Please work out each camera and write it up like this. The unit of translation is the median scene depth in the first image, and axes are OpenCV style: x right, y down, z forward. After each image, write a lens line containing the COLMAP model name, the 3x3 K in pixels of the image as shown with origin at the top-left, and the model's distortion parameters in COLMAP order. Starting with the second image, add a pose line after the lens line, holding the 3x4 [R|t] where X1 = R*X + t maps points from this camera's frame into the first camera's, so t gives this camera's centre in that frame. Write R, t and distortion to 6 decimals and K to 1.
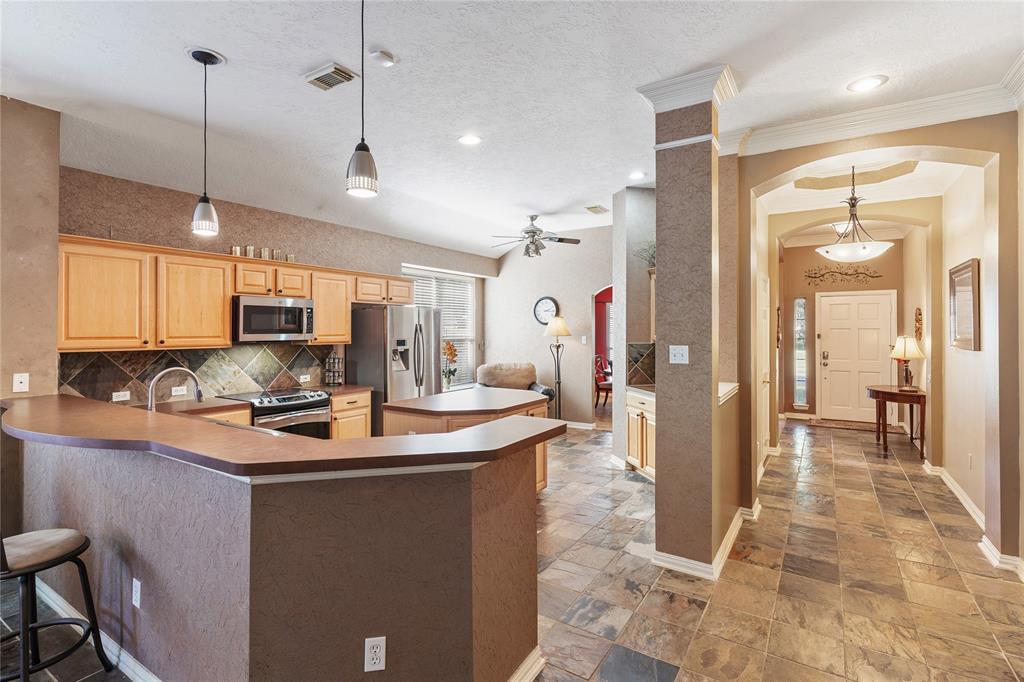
lens RADIAL K [[492.7, 0, 506.7], [0, 492.7, 325.9], [0, 0, 1]] dist [0.002697, 0.000787]
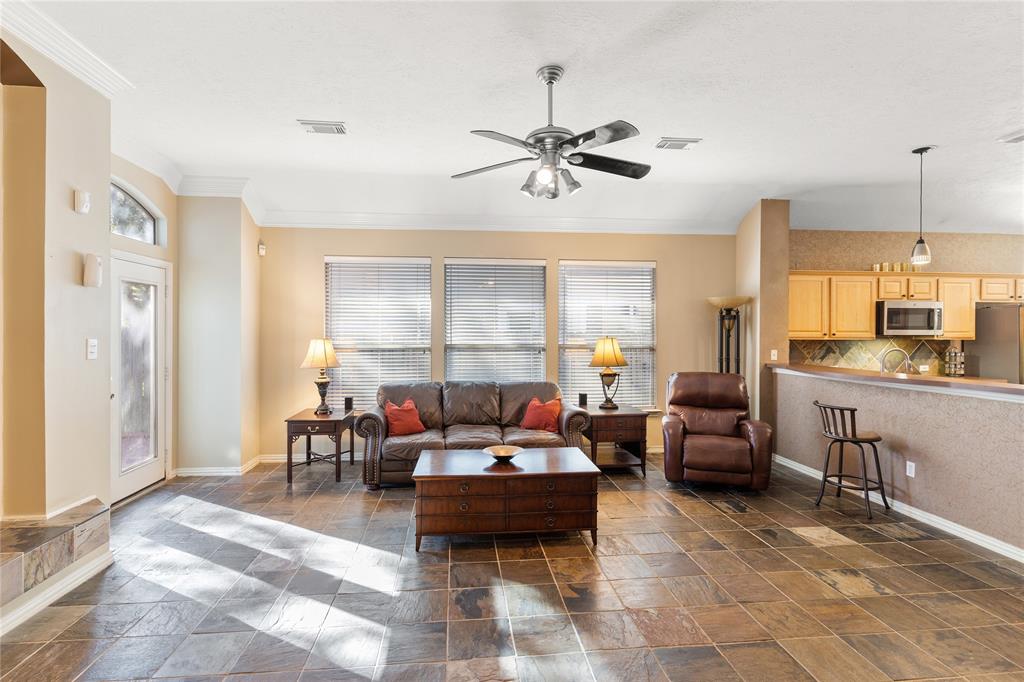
lens RADIAL K [[492.7, 0, 502.3], [0, 492.7, 332.5], [0, 0, 1]] dist [0.002697, 0.000787]
pose [[0.618686, 0.004143, -0.785628, -0.114522], [0.002648, 0.999969, 0.007359, 0.010235], [0.785634, -0.006633, 0.618656, -0.579202]]
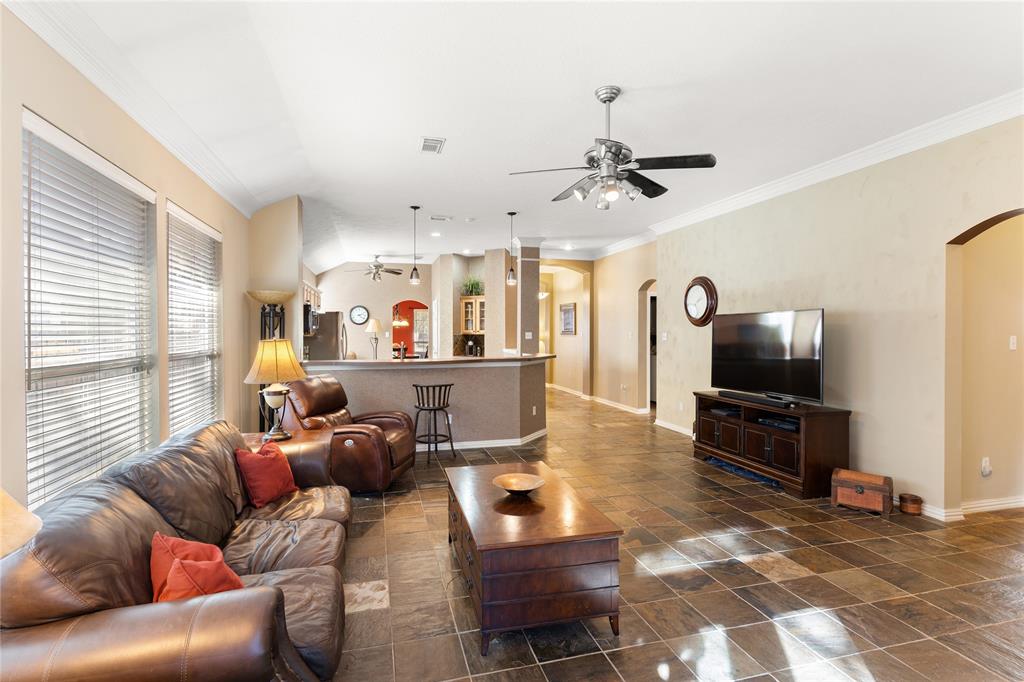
lens RADIAL K [[492.7, 0, 504.4], [0, 492.7, 330.9], [0, 0, 1]] dist [0.002697, 0.000787]
pose [[0.673081, -0.000035, 0.739569, -1.165714], [-0.004819, 0.999979, 0.004433, 0.013066], [-0.739553, -0.006548, 0.673066, -0.497981]]
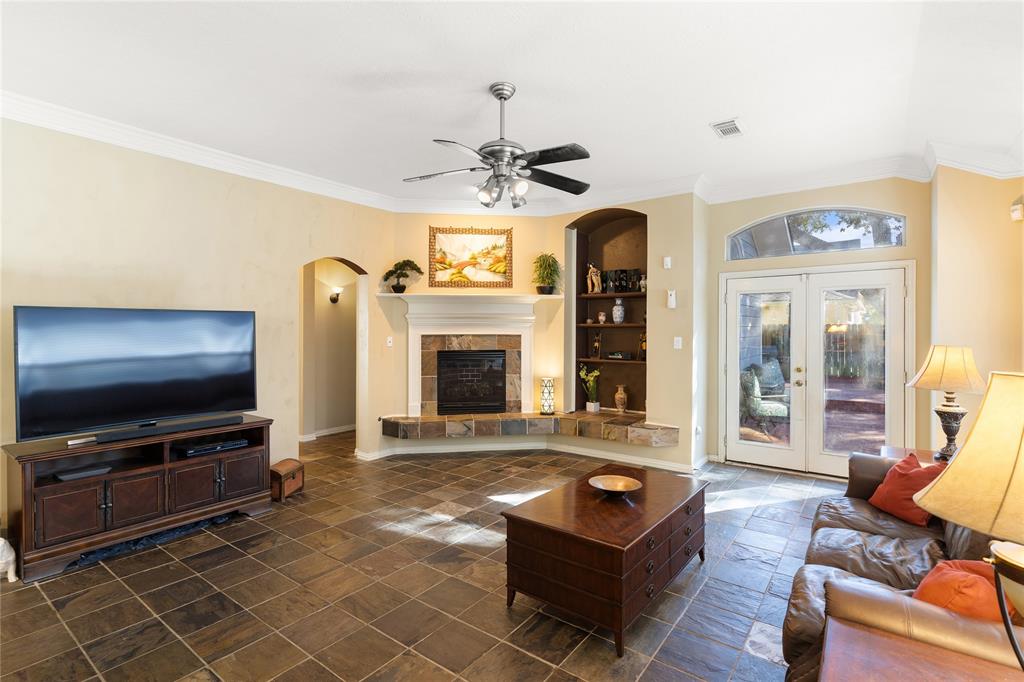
lens RADIAL K [[492.7, 0, 503.0], [0, 492.7, 332.0], [0, 0, 1]] dist [0.002697, 0.000787]
pose [[-0.996903, 0.001655, 0.078620, -0.621055], [0.001331, 0.999990, -0.004172, 0.013855], [-0.078626, -0.004055, -0.996896, 0.510648]]
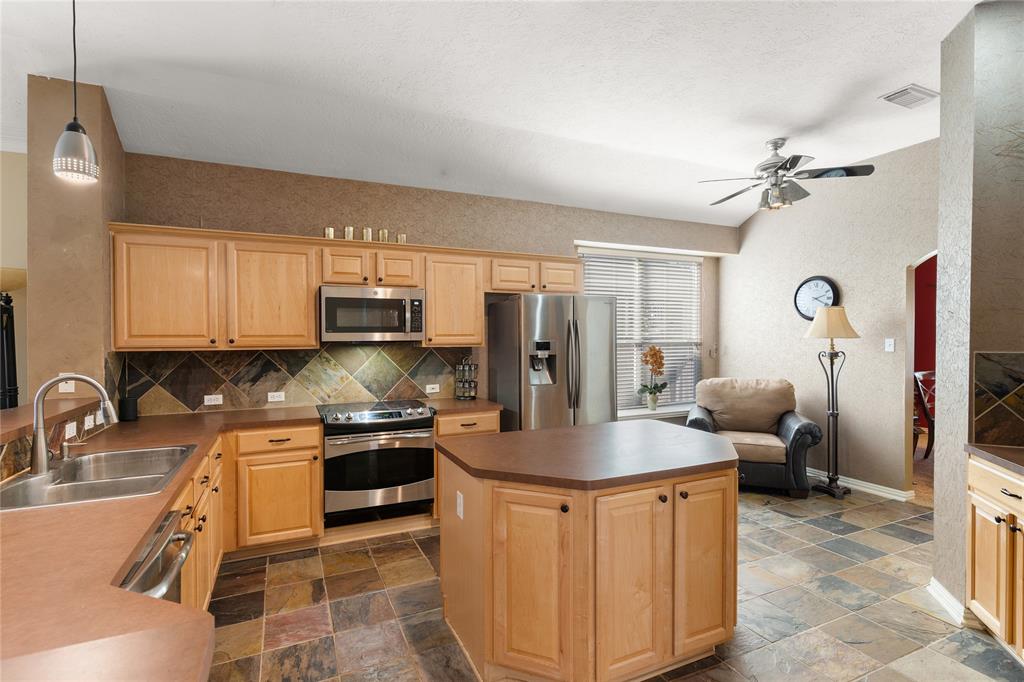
lens RADIAL K [[492.7, 0, 506.1], [0, 492.7, 341.0], [0, 0, 1]] dist [0.002697, 0.000787]
pose [[0.841600, 0.004834, -0.540080, 0.142160], [0.006537, 0.999796, 0.019135, 0.014907], [0.540062, -0.019635, 0.841396, 0.422603]]
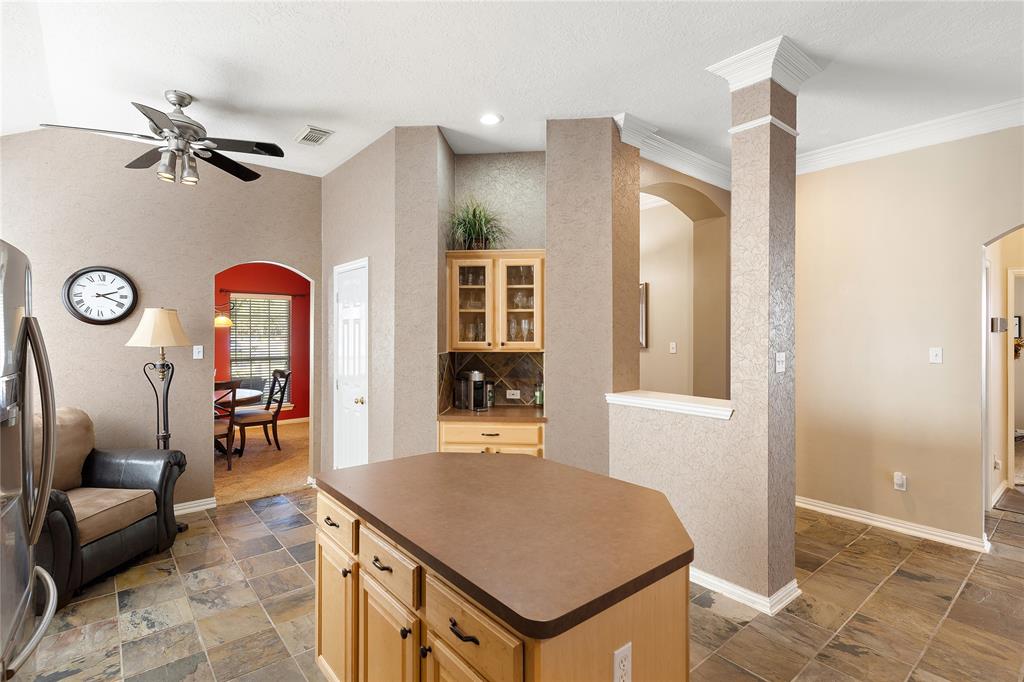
lens RADIAL K [[492.7, 0, 499.6], [0, 492.7, 329.5], [0, 0, 1]] dist [0.002697, 0.000787]
pose [[0.307623, 0.003130, 0.951503, -0.426510], [-0.006304, 0.999979, -0.001251, 0.001818], [-0.951488, -0.005613, 0.307636, 0.785852]]
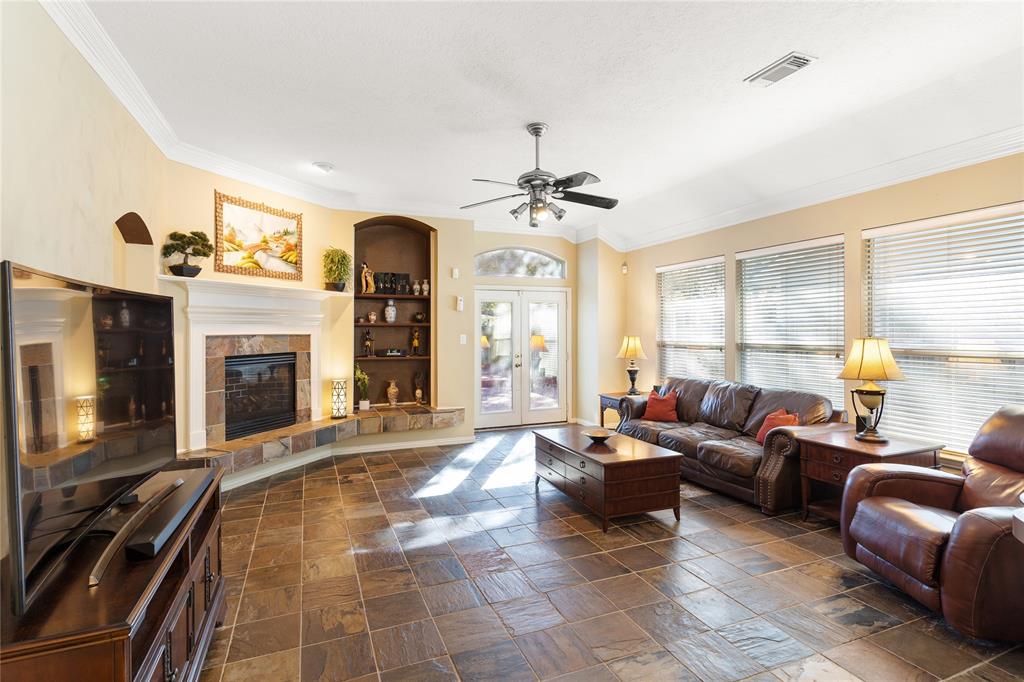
lens RADIAL K [[492.7, 0, 505.4], [0, 492.7, 328.2], [0, 0, 1]] dist [0.002697, 0.000787]
pose [[-0.578744, 0.002005, -0.815507, 0.106694], [0.011420, 0.999919, -0.005645, 0.013210], [0.815430, -0.012580, -0.578720, 0.268926]]
